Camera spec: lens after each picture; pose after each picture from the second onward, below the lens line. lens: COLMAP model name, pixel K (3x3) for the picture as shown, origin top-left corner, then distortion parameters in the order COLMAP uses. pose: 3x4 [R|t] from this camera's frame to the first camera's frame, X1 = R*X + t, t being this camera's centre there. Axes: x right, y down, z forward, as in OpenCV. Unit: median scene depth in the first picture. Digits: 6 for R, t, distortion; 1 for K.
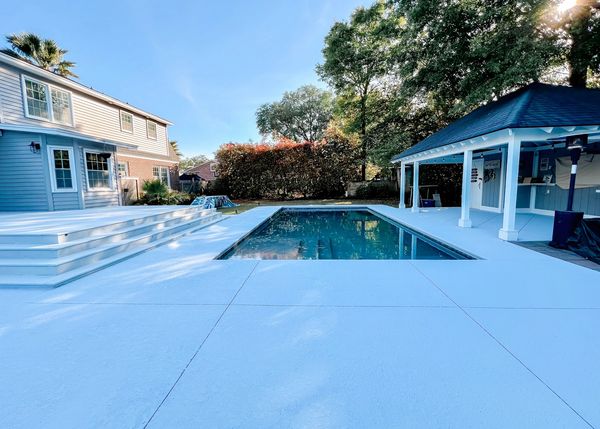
lens RADIAL K [[240.0, 0, 302.7], [0, 240.0, 203.1], [0, 0, 1]] dist [-0.001681, -0.000780]
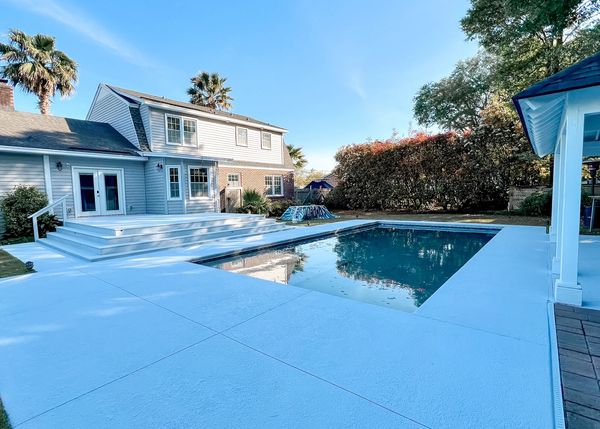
lens RADIAL K [[300.0, 0, 300.4], [0, 300.0, 216.7], [0, 0, 1]] dist [-0.005673, -0.000136]
pose [[0.809472, 0.042538, -0.585616, 0.333240], [-0.038352, 0.999073, 0.019559, -0.009621], [0.585905, 0.006627, 0.810353, 0.052985]]
